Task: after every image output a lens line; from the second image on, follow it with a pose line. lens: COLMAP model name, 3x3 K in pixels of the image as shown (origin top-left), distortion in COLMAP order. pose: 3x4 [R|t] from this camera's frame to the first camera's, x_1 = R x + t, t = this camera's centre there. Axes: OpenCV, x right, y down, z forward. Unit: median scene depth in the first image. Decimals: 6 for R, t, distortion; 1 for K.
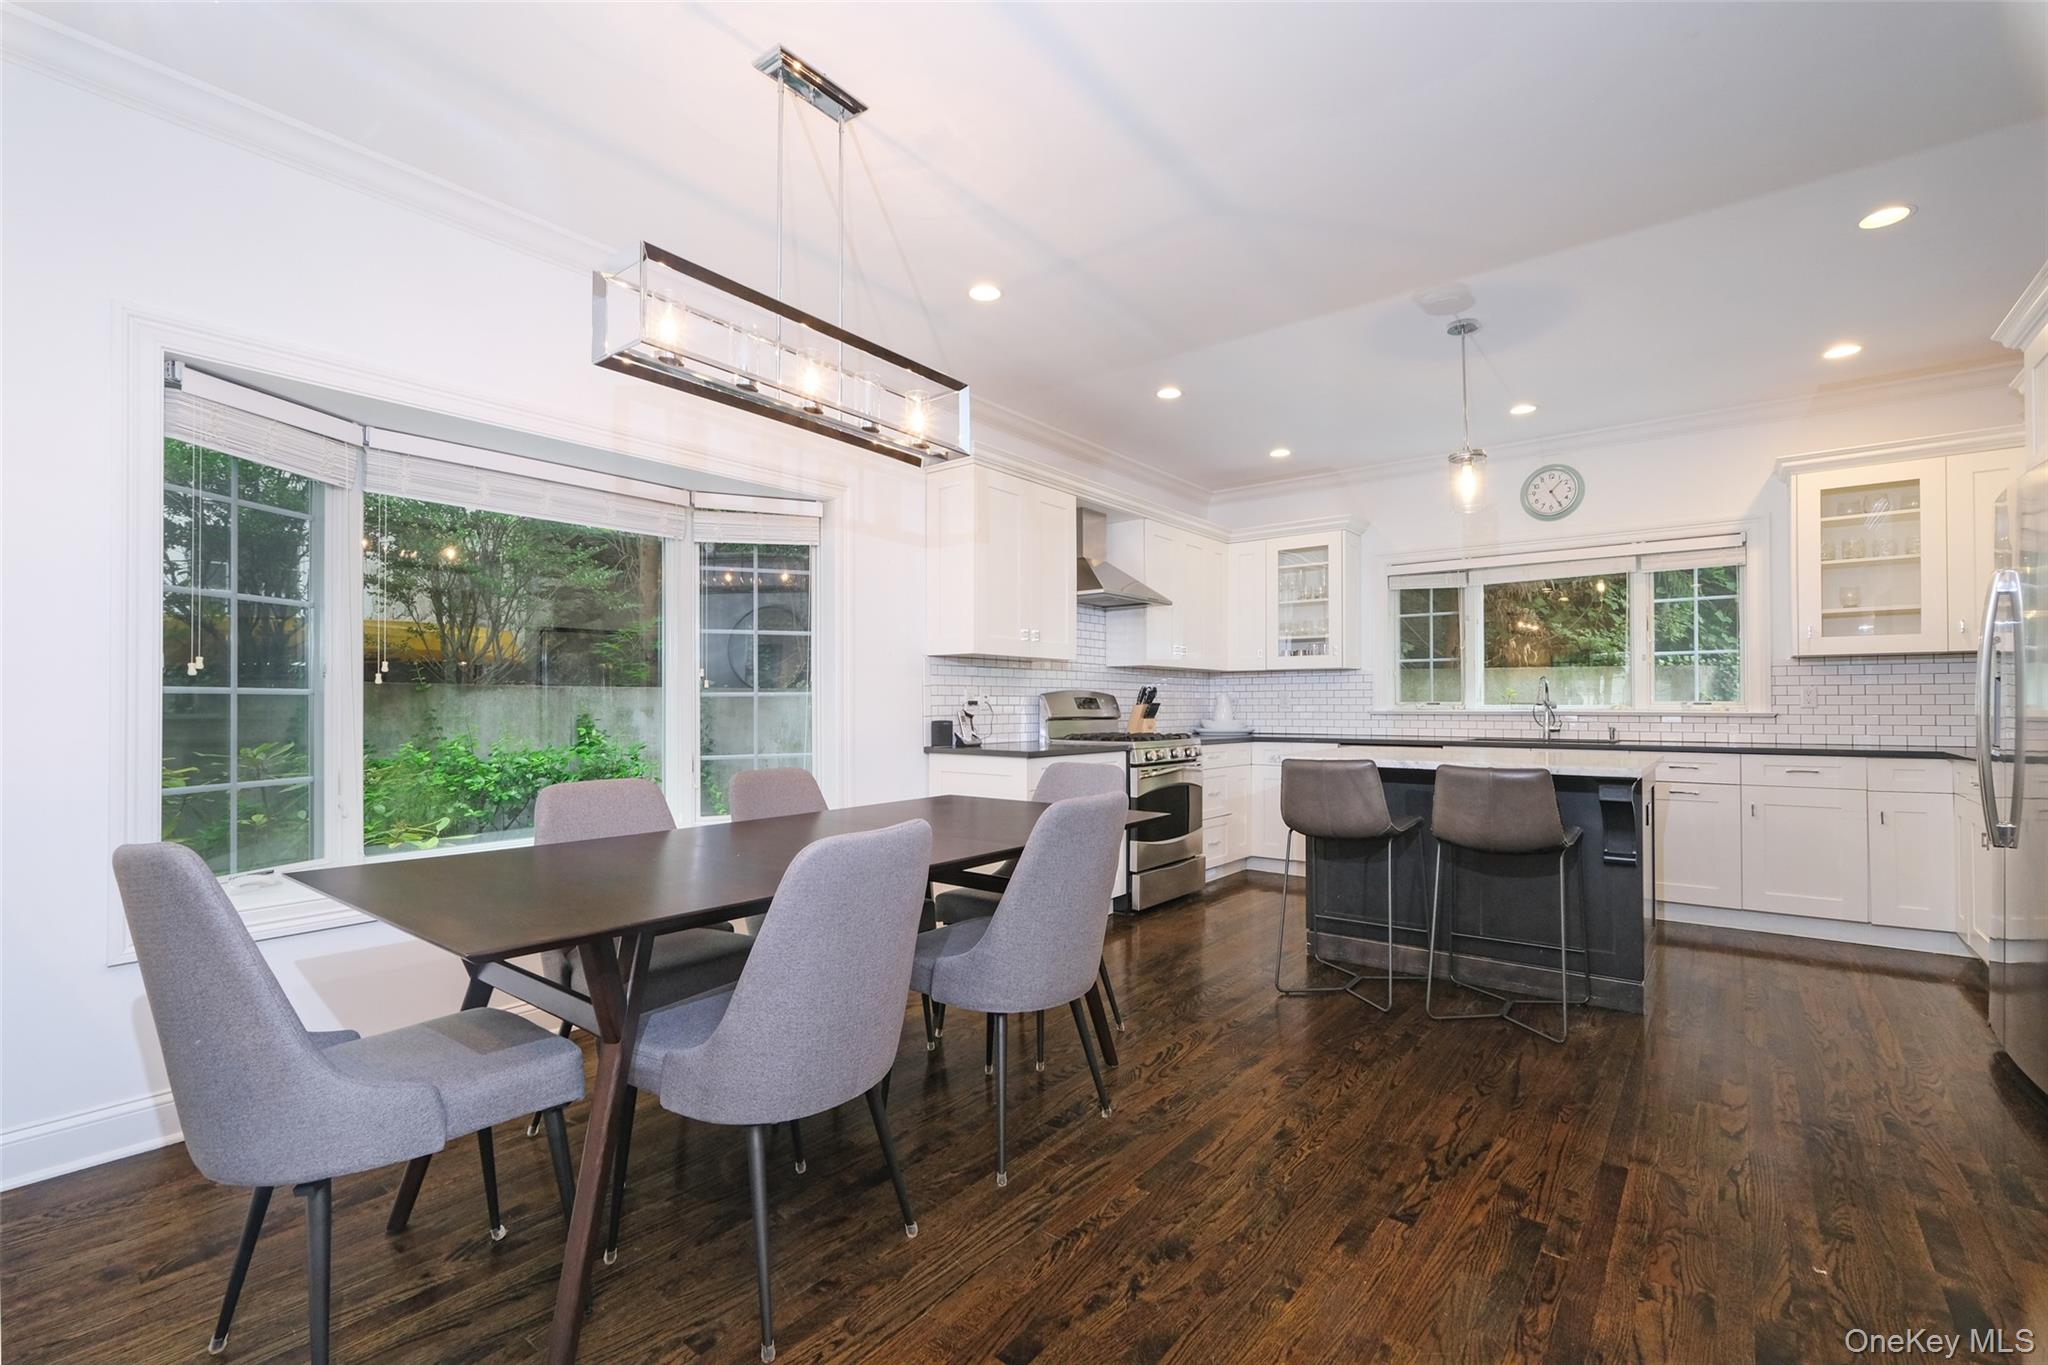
lens RADIAL K [[897.6, 0, 1046.4], [0, 897.6, 684.1], [0, 0, 1]] dist [0.001522, -0.000864]
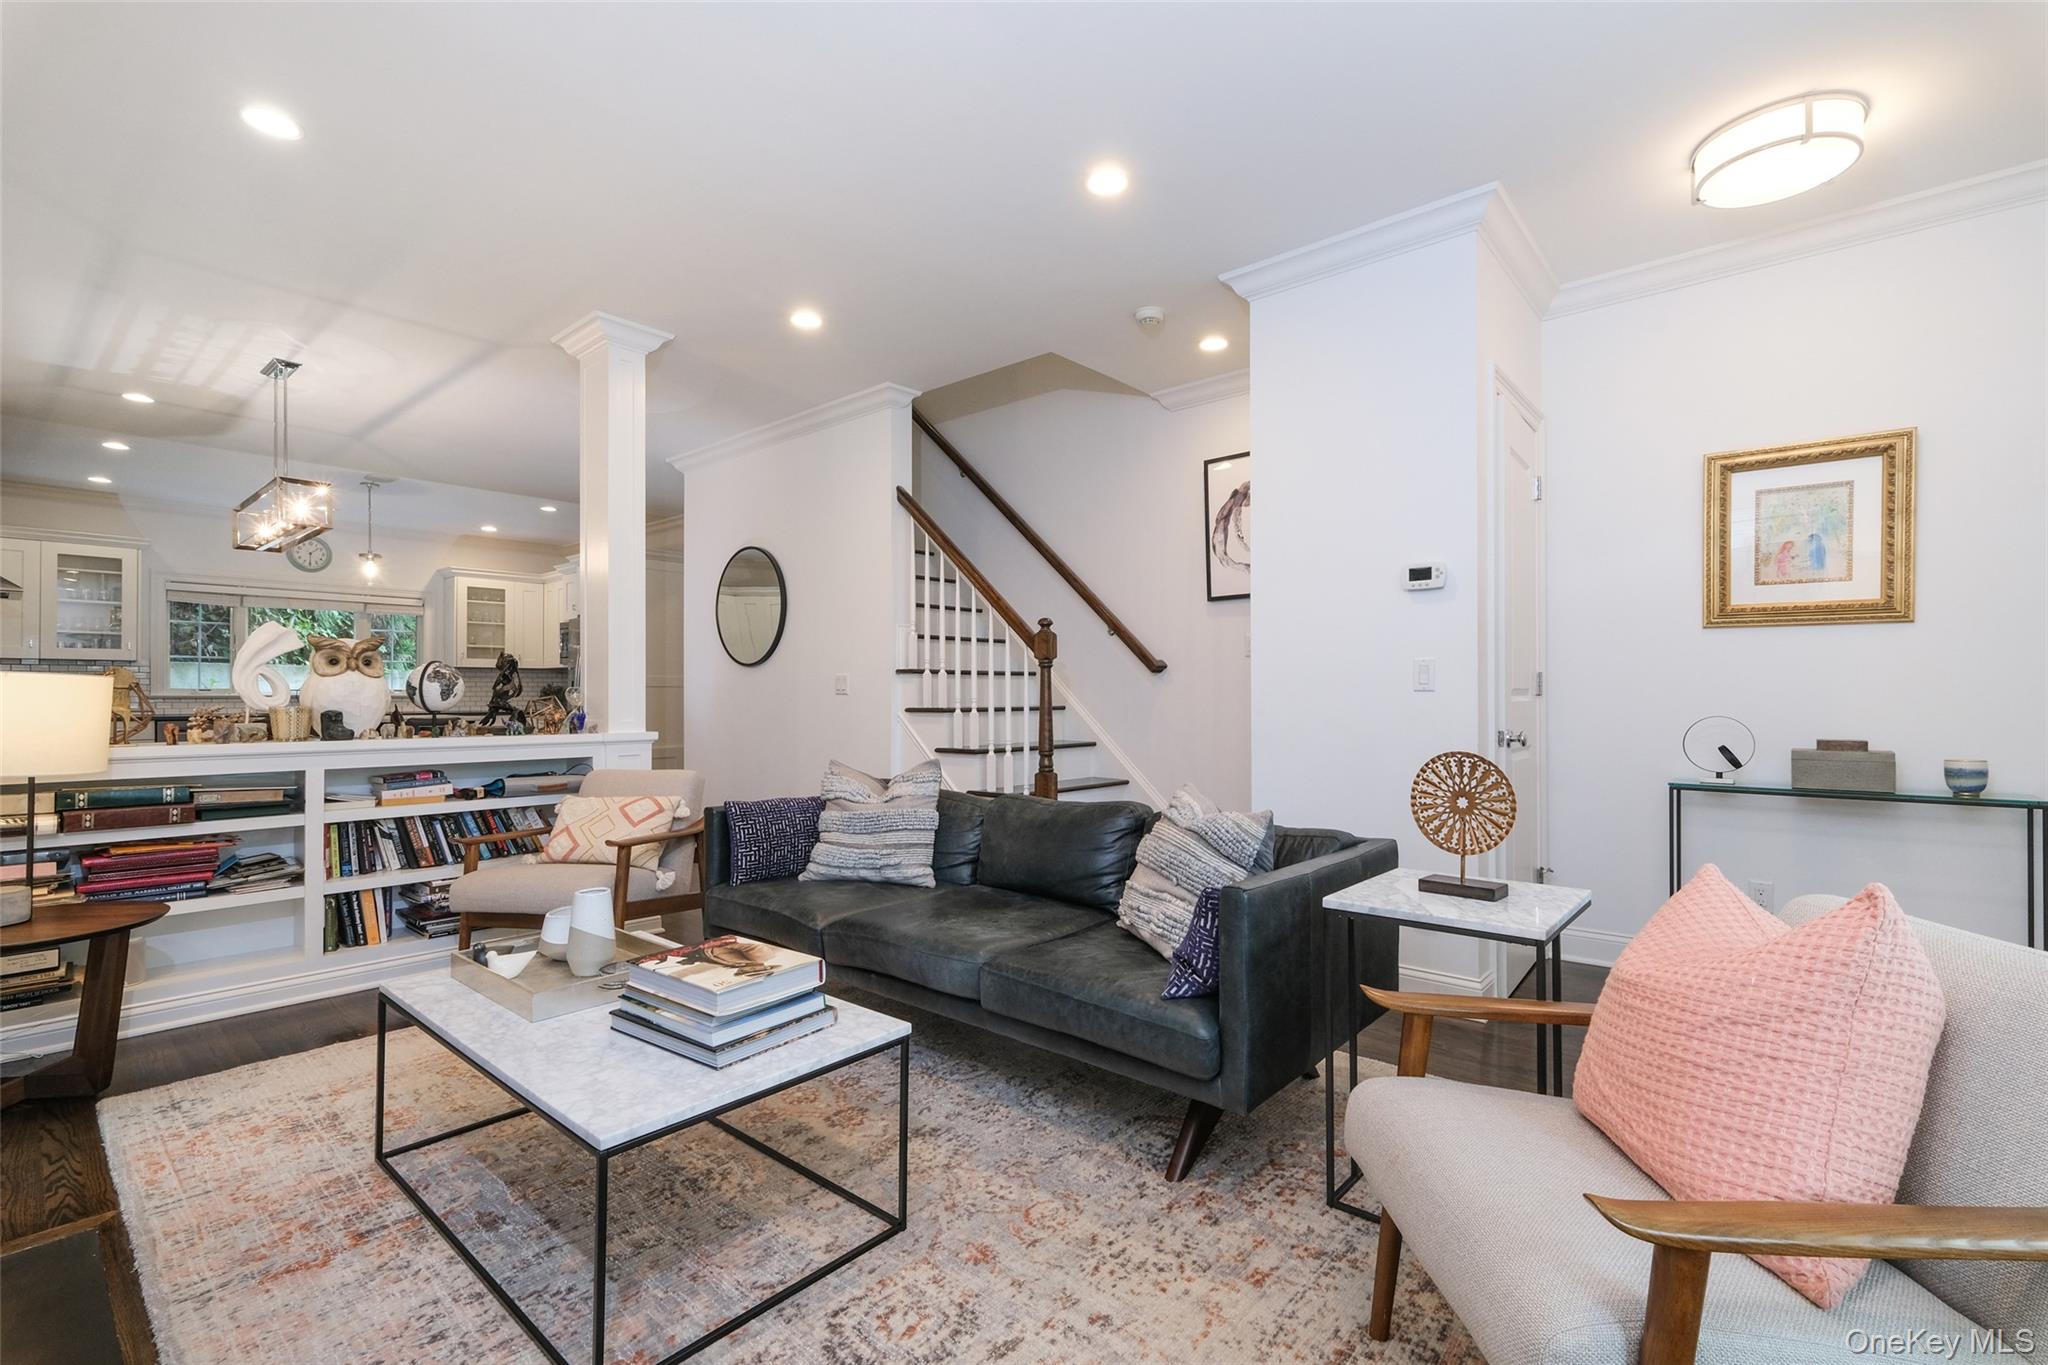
lens RADIAL K [[897.6, 0, 1033.0], [0, 897.6, 685.0], [0, 0, 1]] dist [0.001522, -0.000864]
pose [[0.059546, 0.013559, 0.998133, -0.997379], [-0.024085, 0.999636, -0.012142, 0.001092], [-0.997935, -0.023317, 0.059851, -0.374140]]
